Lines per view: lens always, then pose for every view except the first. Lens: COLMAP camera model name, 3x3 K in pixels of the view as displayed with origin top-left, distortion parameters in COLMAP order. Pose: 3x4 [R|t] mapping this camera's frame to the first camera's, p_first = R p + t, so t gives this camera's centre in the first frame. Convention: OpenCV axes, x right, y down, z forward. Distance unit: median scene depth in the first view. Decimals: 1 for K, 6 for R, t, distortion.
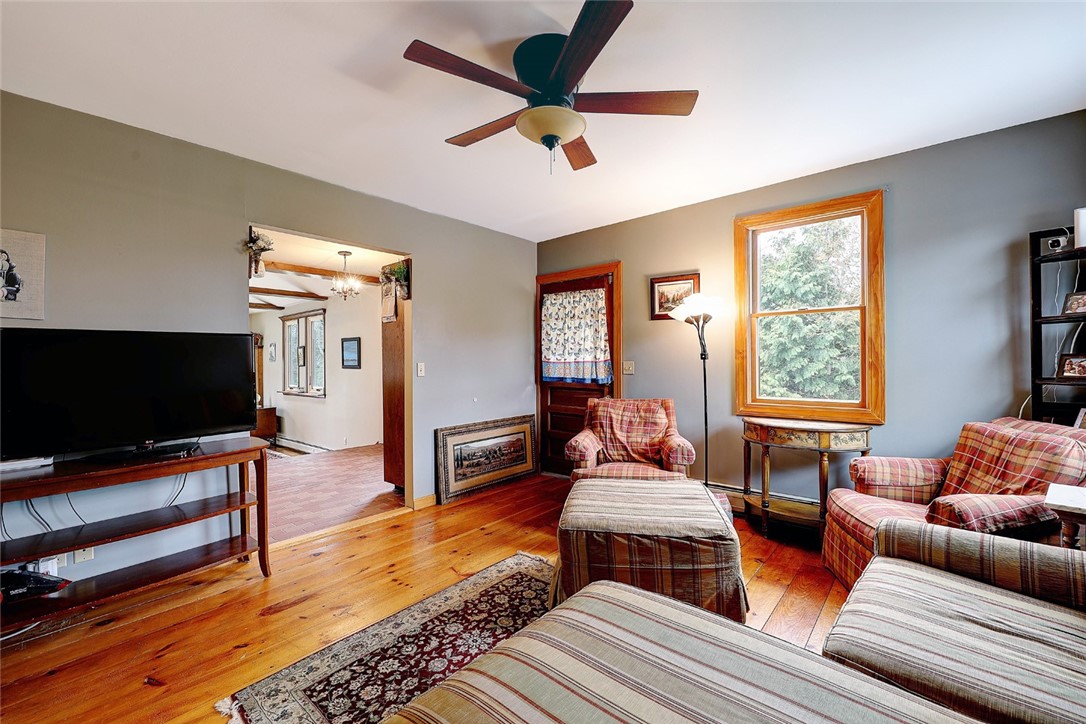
lens RADIAL K [[457.7, 0, 542.7], [0, 457.7, 364.9], [0, 0, 1]] dist [-0.000066, 0.000001]
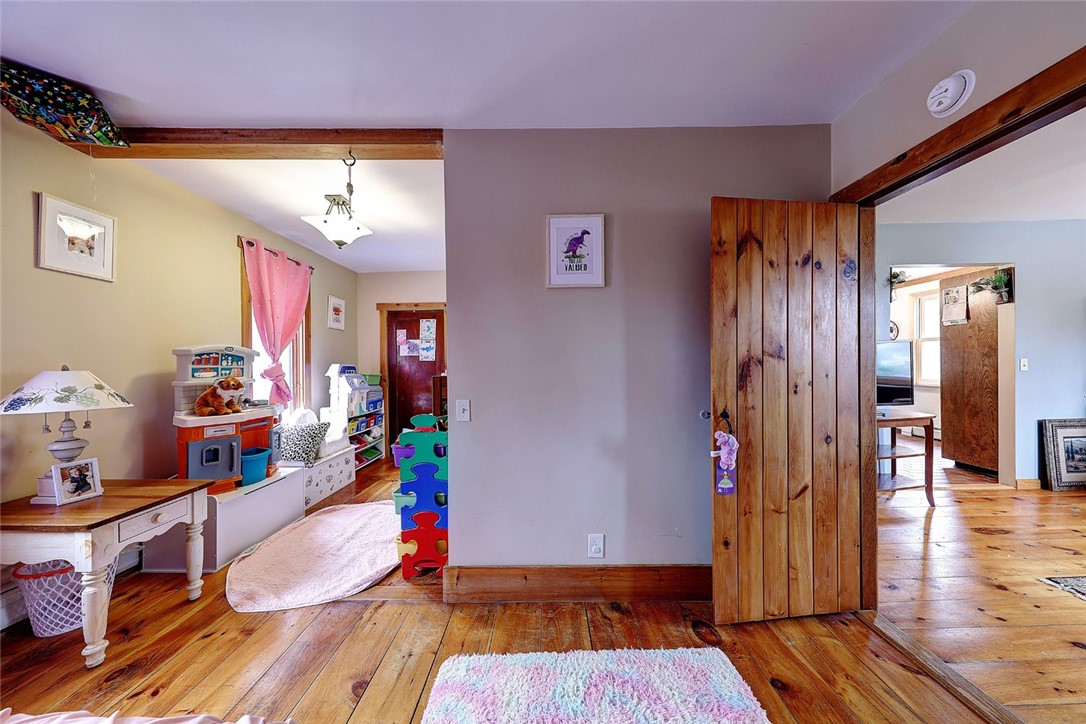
lens RADIAL K [[339.5, 0, 543.4], [0, 339.5, 362.7], [0, 0, 1]] dist [0.000208, -0.000004]
pose [[0.645875, -0.001014, -0.763442, -0.373370], [0.001366, 0.999999, -0.000173, 0.003948], [0.763442, -0.000931, 0.645876, -0.412198]]
